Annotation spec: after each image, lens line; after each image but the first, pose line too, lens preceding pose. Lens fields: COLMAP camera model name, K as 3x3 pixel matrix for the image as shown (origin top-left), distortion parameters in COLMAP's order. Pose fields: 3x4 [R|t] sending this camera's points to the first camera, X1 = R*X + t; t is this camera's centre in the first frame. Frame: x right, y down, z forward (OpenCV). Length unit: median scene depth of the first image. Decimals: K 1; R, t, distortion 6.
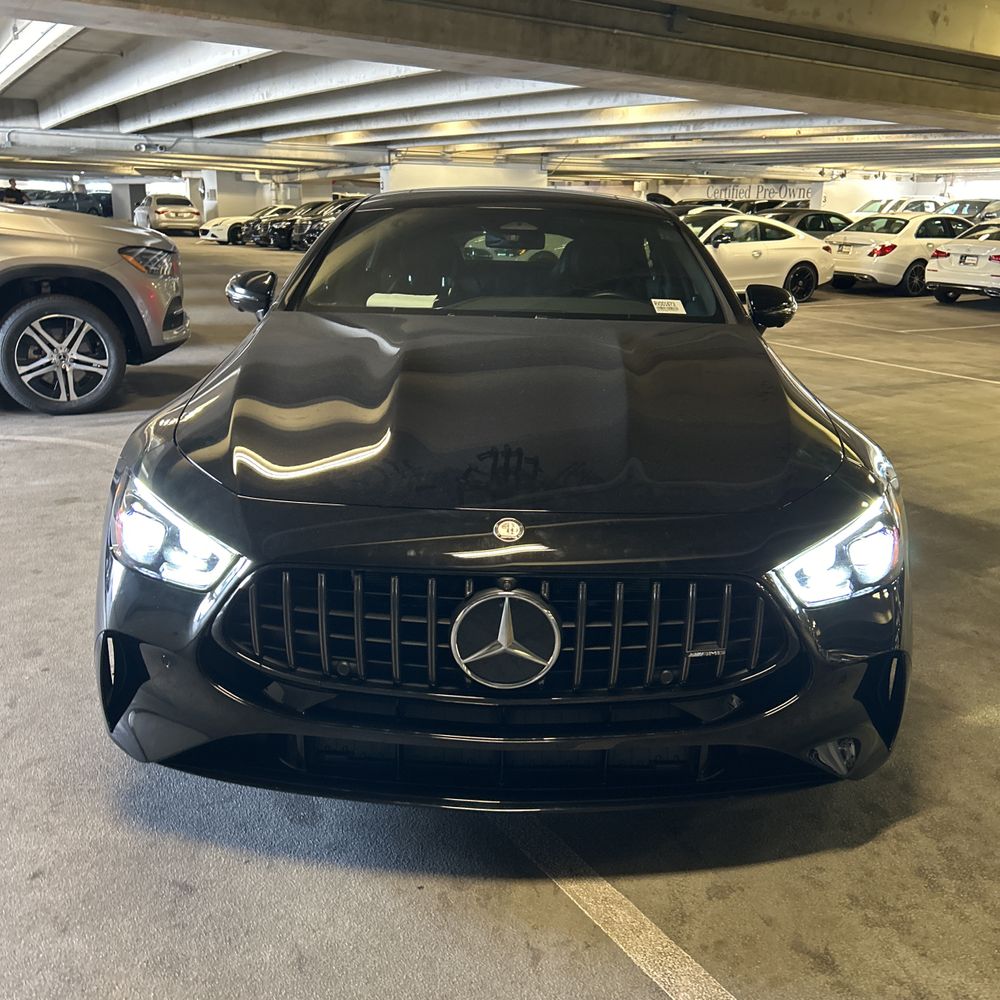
lens RADIAL K [[1004.5, 0, 500.0], [0, 1004.5, 500.0], [0, 0, 1]] dist [0.010971, 0.004734]
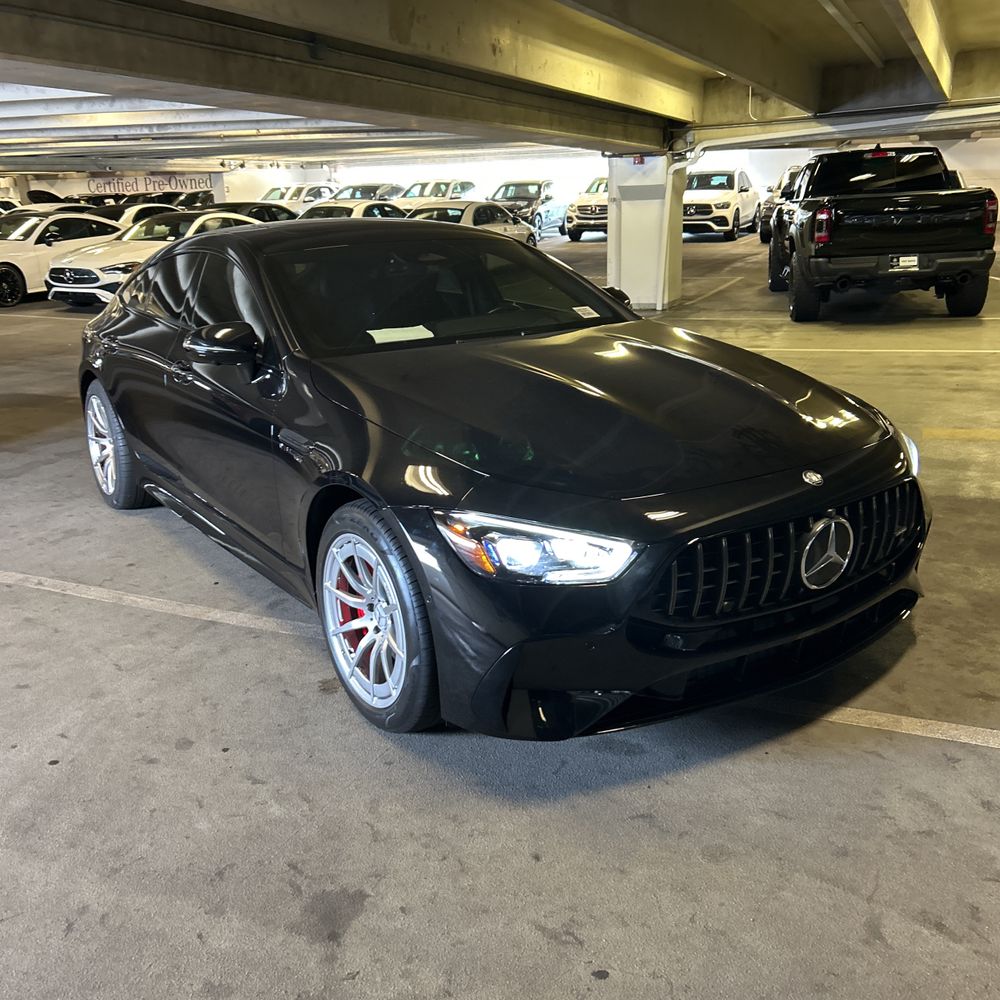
lens RADIAL K [[1000.5, 0, 517.4], [0, 1000.5, 495.7], [0, 0, 1]] dist [0.002919, 0.011381]
pose [[0.820072, -0.212091, 0.531507, -0.109624], [0.207179, 0.975815, 0.069726, -0.013199], [-0.533441, 0.052937, 0.844179, 0.001394]]
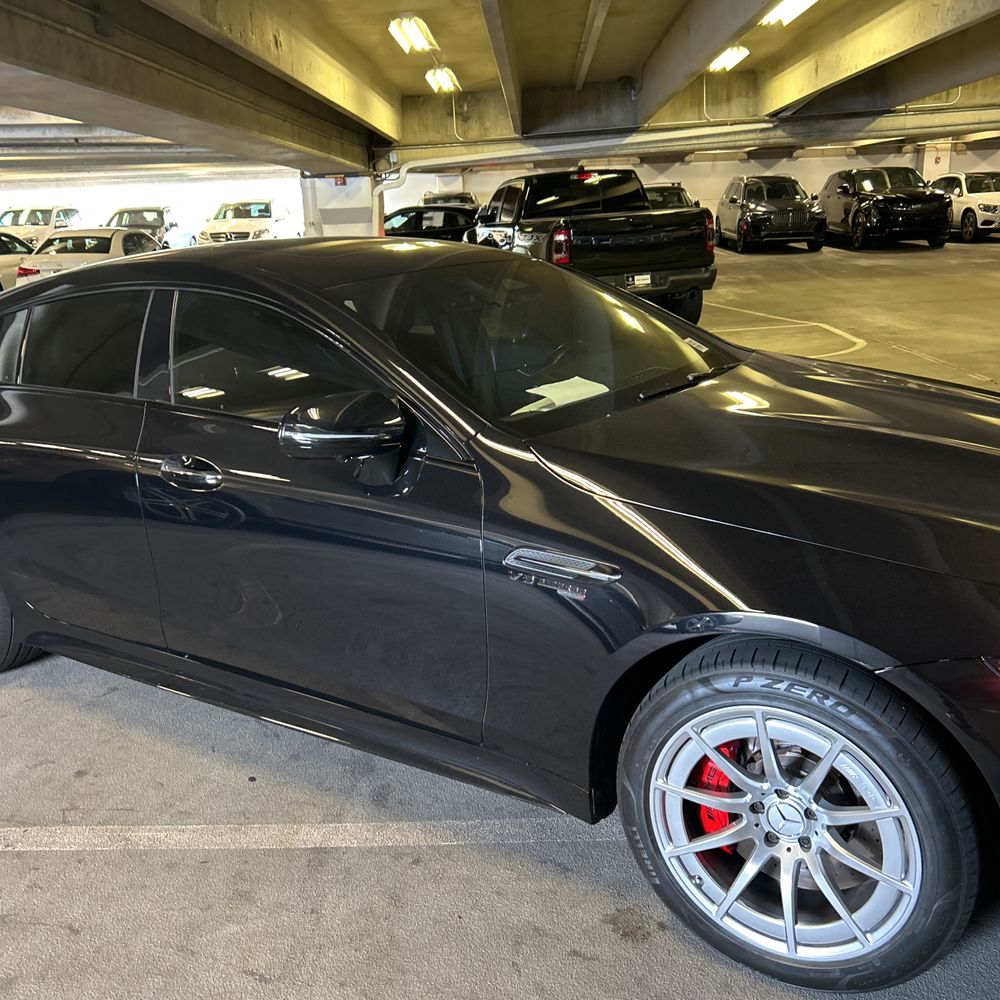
lens RADIAL K [[1004.5, 0, 500.0], [0, 1004.5, 500.0], [0, 0, 1]] dist [0.010971, 0.004734]
pose [[0.544974, -0.277728, 0.791120, -0.138702], [0.282812, 0.949140, 0.138383, -0.043829], [-0.789317, 0.148324, 0.595801, 0.106557]]
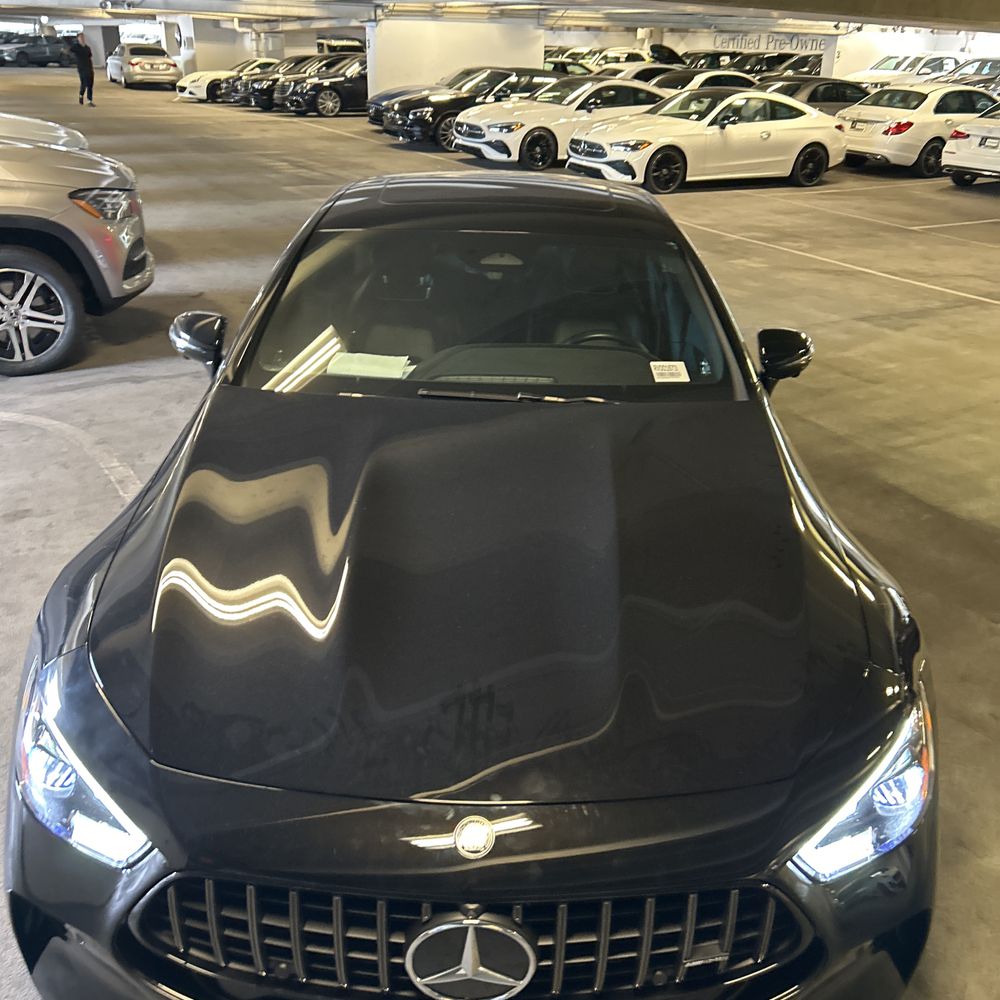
lens RADIAL K [[1004.5, 0, 500.0], [0, 1004.5, 500.0], [0, 0, 1]] dist [0.010971, 0.004734]
pose [[0.999986, 0.001478, 0.005094, 0.002530], [-0.002161, 0.990591, 0.136841, -0.035819], [-0.004844, -0.136850, 0.990580, 0.020635]]
